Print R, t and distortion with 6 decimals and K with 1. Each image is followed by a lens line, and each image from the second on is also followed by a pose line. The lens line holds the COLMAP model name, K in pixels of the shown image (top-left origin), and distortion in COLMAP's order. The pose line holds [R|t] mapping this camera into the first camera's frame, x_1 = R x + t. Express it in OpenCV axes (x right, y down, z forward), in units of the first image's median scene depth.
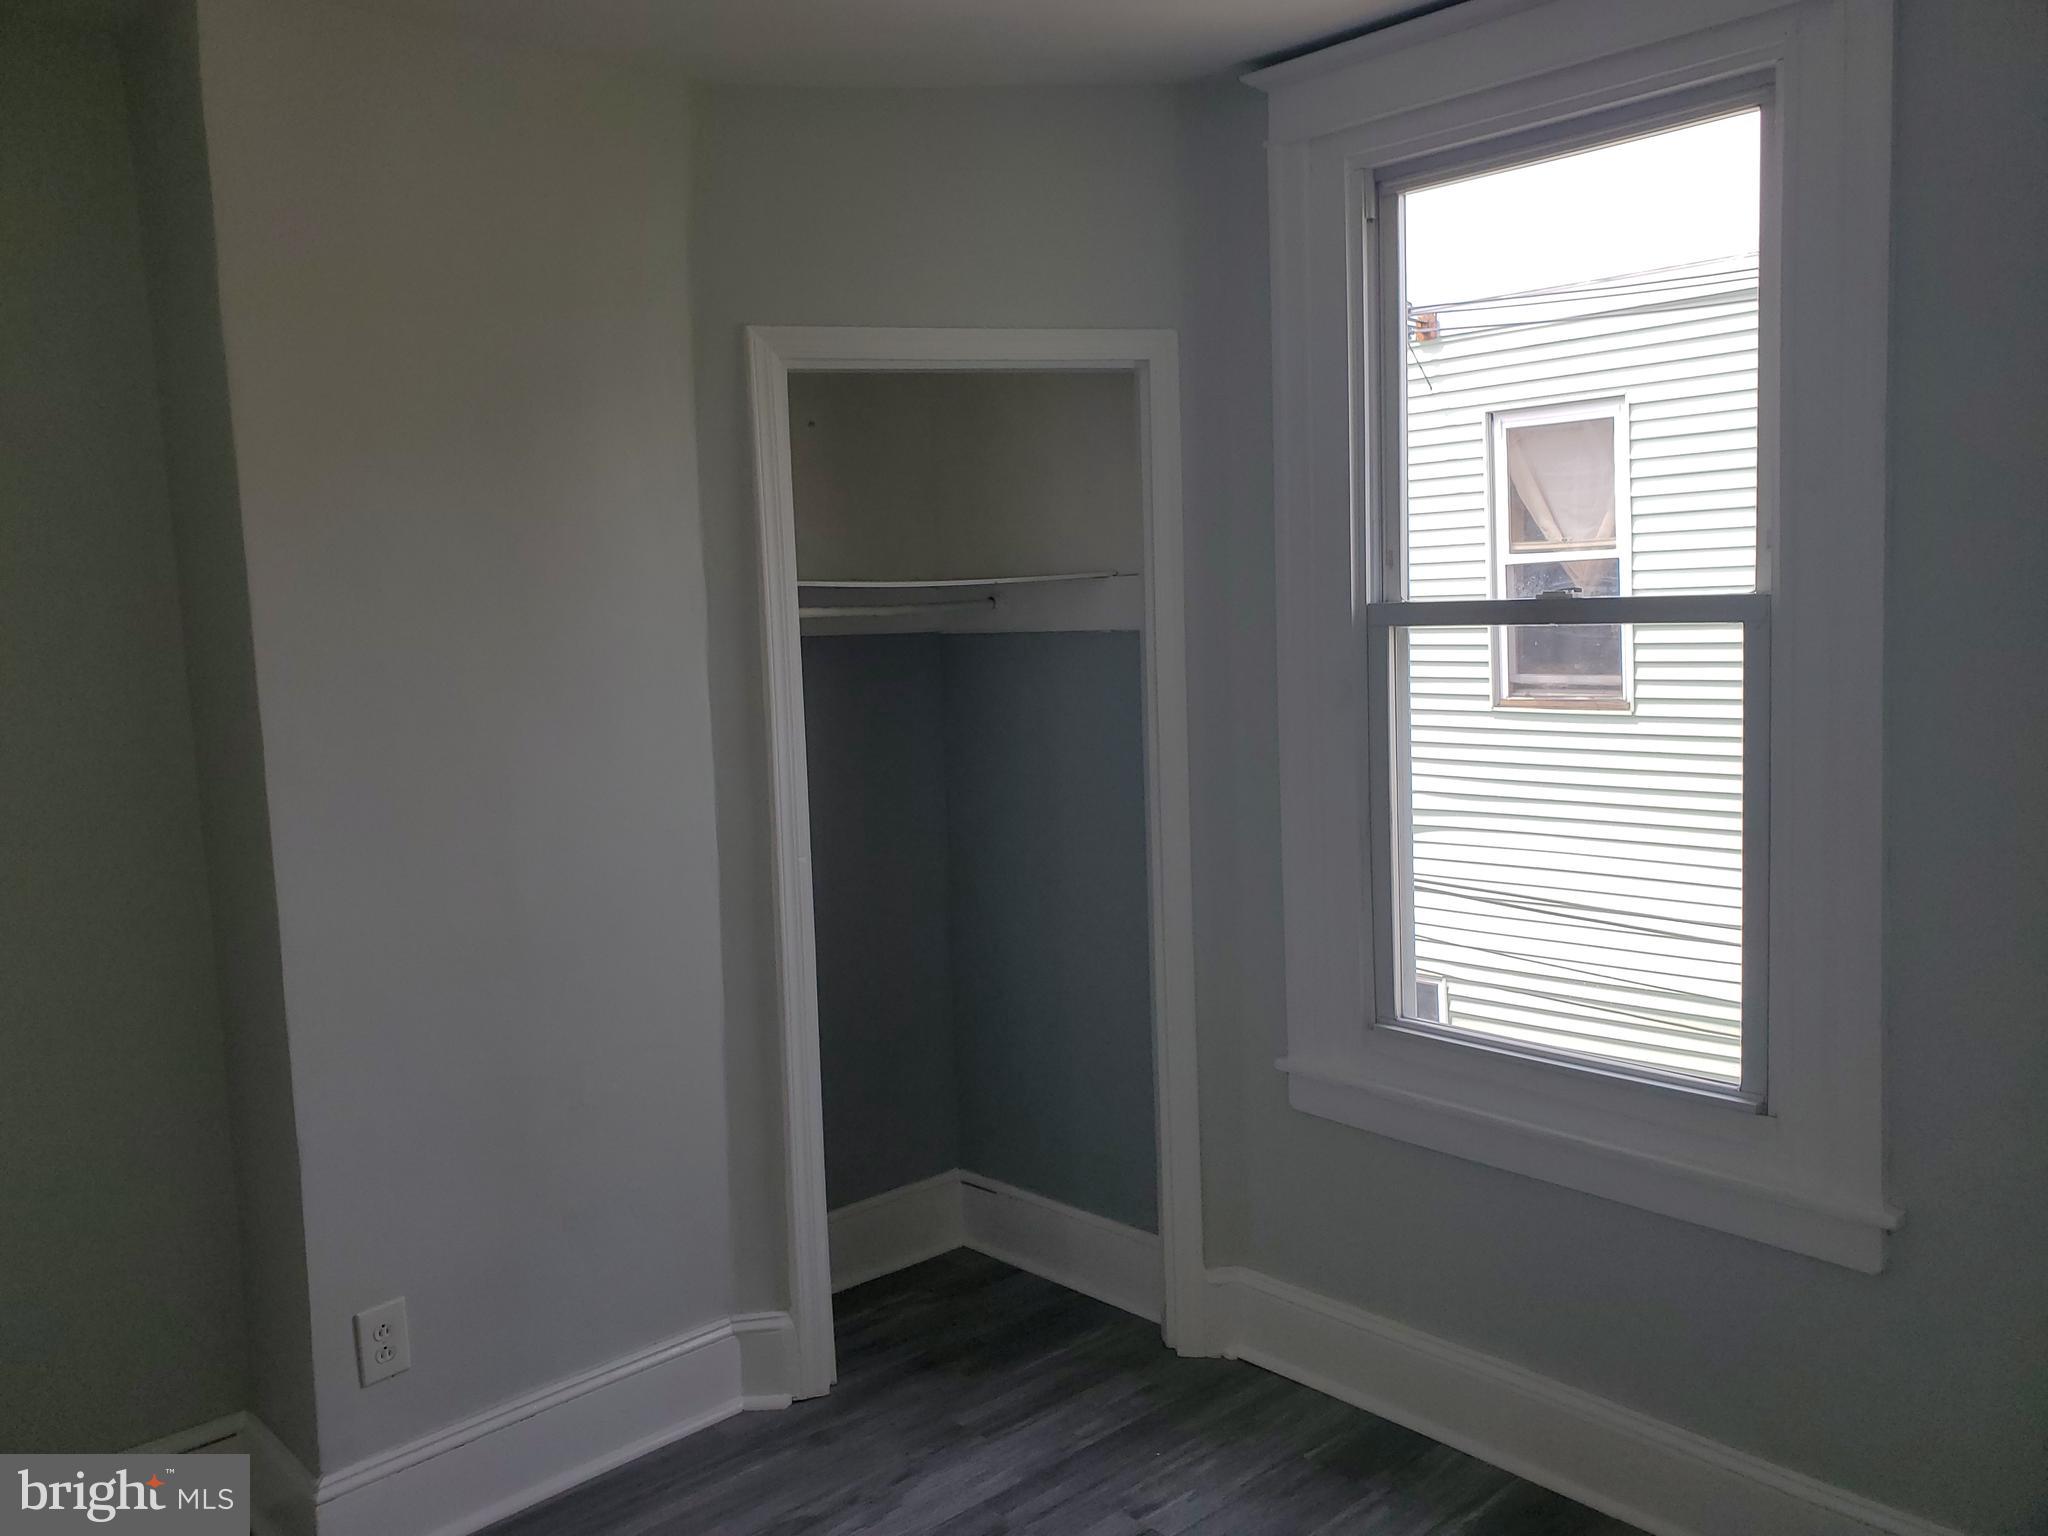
lens RADIAL K [[1593.7, 0, 1000.5], [0, 1593.7, 747.6], [0, 0, 1]] dist [0.045751, 0.001952]
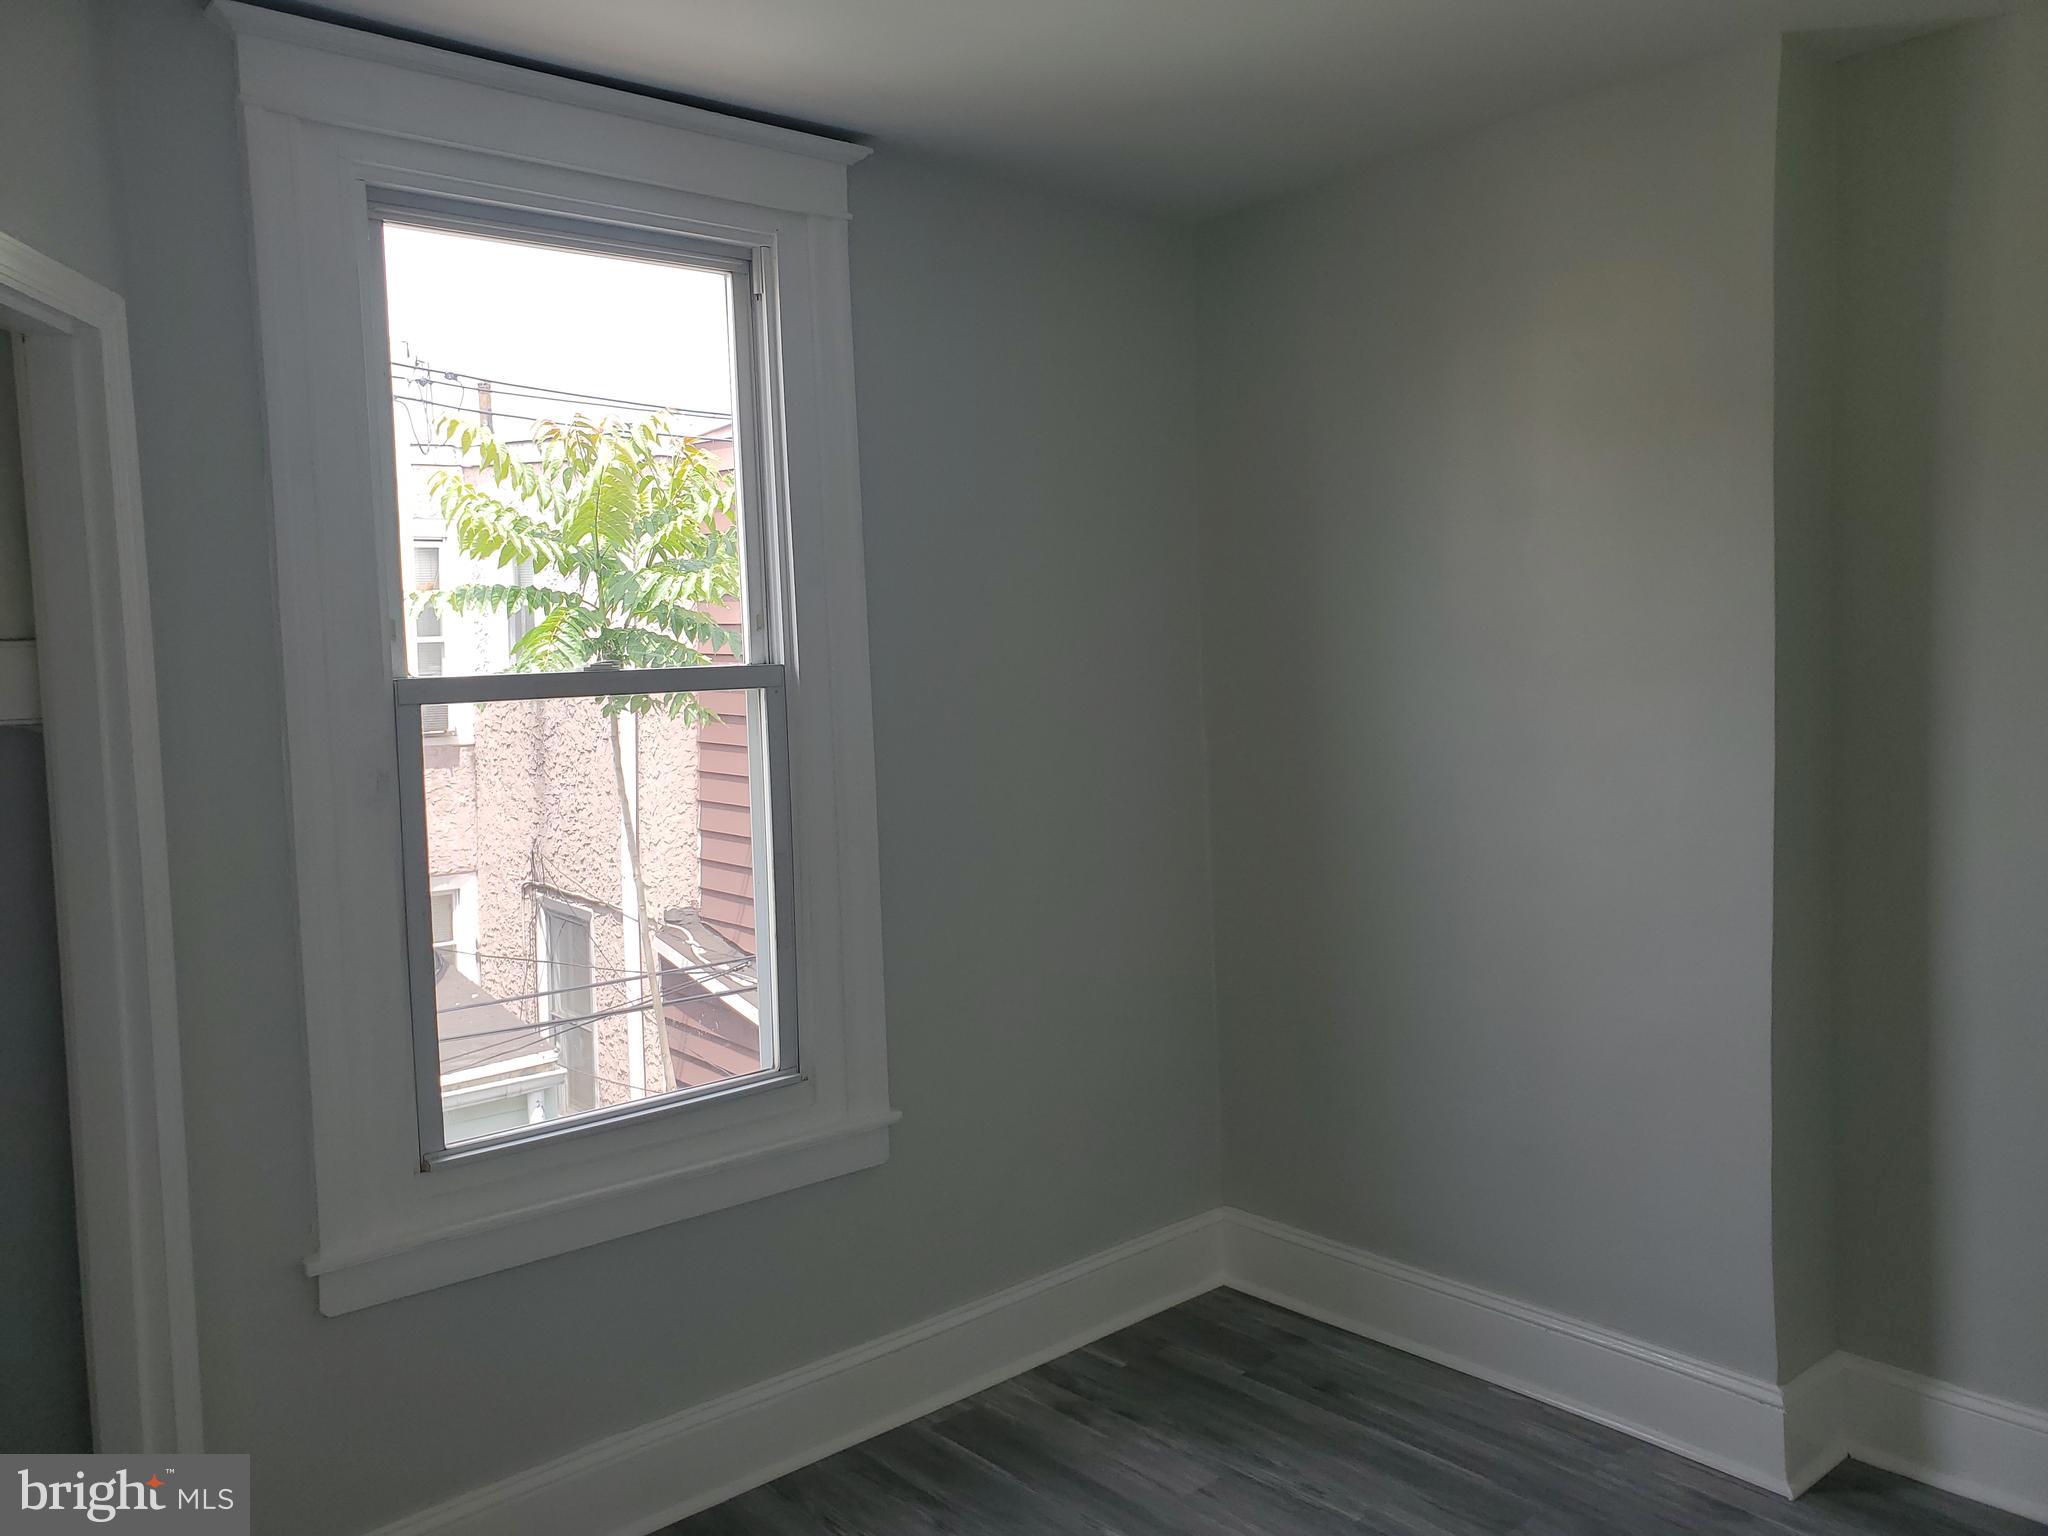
lens RADIAL K [[1593.7, 0, 1000.5], [0, 1593.7, 747.6], [0, 0, 1]] dist [0.045751, 0.001952]
pose [[0.061314, -0.046154, 0.997051, -0.675806], [0.119121, 0.992129, 0.038601, -0.052818], [-0.990985, 0.116403, 0.066329, 0.679188]]
